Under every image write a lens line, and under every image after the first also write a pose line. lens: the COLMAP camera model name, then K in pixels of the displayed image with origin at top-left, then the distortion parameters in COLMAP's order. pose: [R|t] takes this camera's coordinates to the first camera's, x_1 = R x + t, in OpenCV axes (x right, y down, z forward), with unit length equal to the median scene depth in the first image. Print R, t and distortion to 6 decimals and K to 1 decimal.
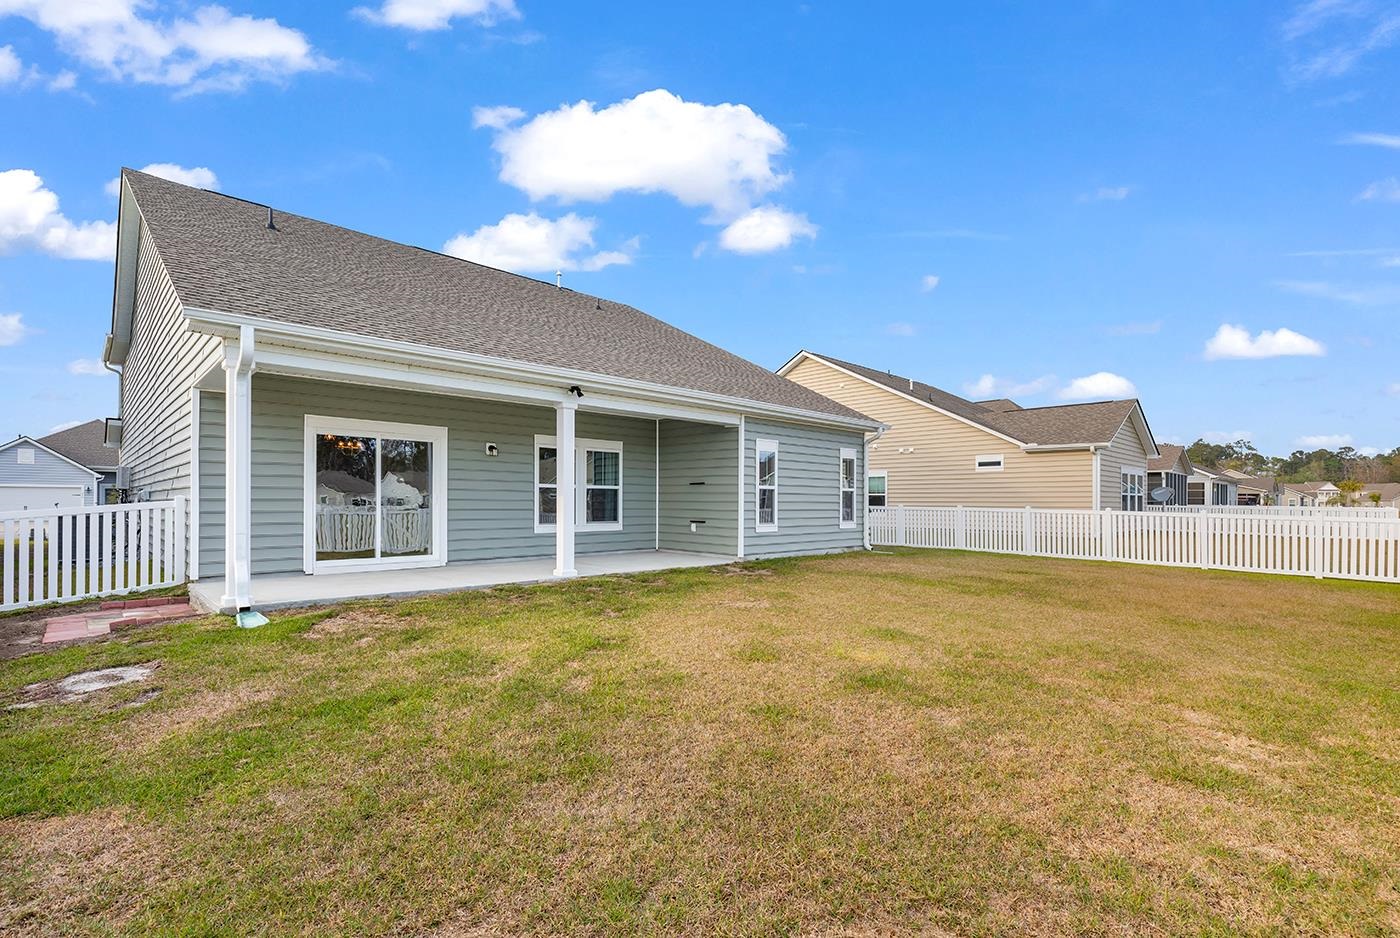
lens RADIAL K [[646.3, 0, 700.0], [0, 646.3, 469.0], [0, 0, 1]] dist [-0.000850, -0.000418]
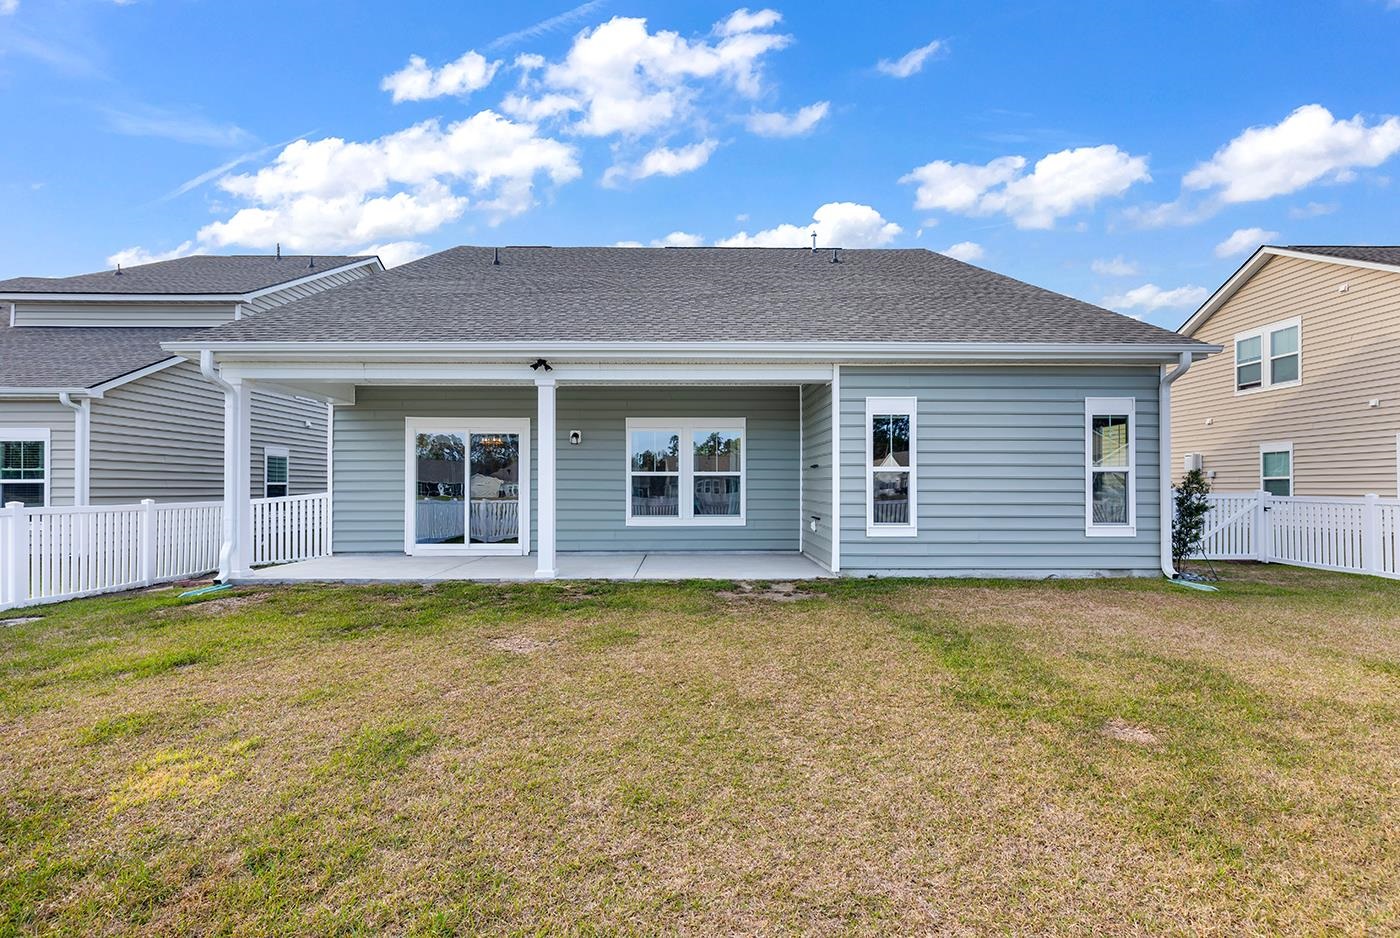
lens RADIAL K [[639.0, 0, 694.5], [0, 639.0, 456.7], [0, 0, 1]] dist [0.017955, -0.006694]
pose [[0.723401, -0.039648, -0.689289, 0.416124], [0.037690, 0.999129, -0.017915, 0.020208], [0.689398, -0.013020, 0.724265, 0.389969]]
